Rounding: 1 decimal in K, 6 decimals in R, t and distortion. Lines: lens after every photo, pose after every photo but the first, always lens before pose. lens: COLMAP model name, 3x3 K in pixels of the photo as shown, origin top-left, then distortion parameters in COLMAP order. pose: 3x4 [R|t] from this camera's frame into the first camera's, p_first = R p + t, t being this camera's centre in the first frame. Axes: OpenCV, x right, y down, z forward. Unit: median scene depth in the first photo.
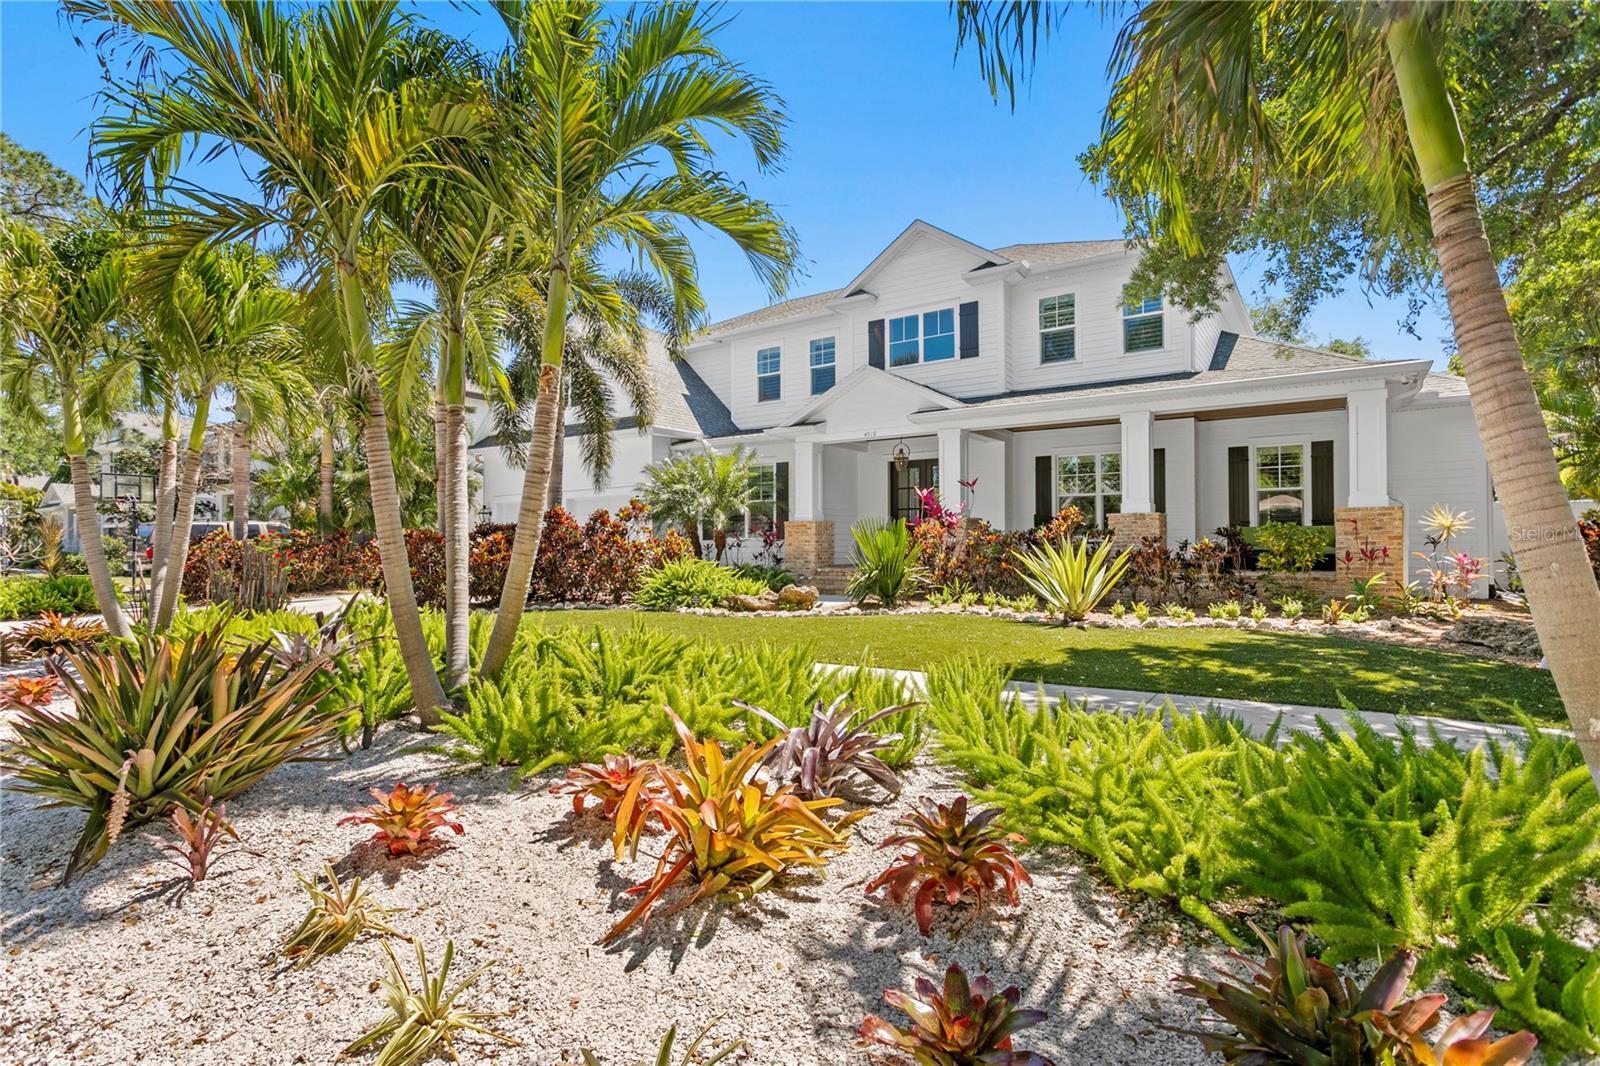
lens RADIAL K [[868.5, 0, 800.5], [0, 868.5, 535.4], [0, 0, 1]] dist [0.000435, -0.000060]
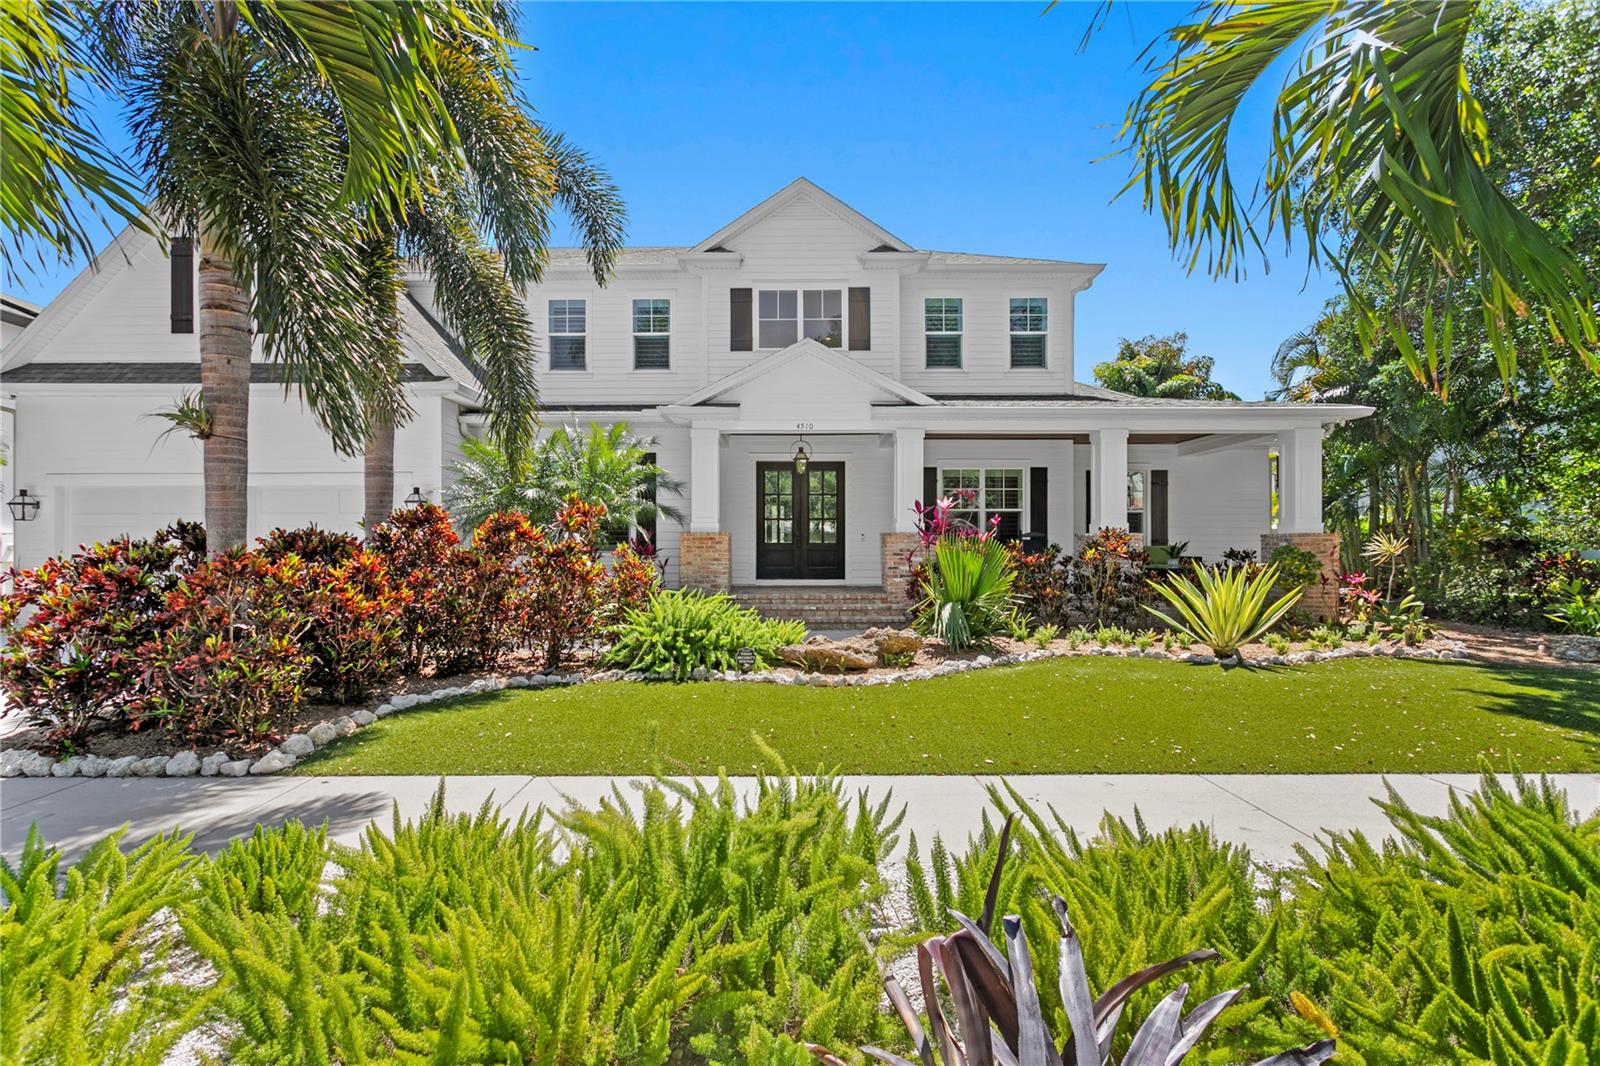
lens RADIAL K [[848.9, 0, 794.2], [0, 848.9, 535.1], [0, 0, 1]] dist [0.000619, 0.000151]
pose [[0.788314, 0.006916, 0.615235, -0.375745], [-0.002439, 0.999964, -0.008116, -0.012356], [-0.615269, 0.004897, 0.788302, 0.365763]]
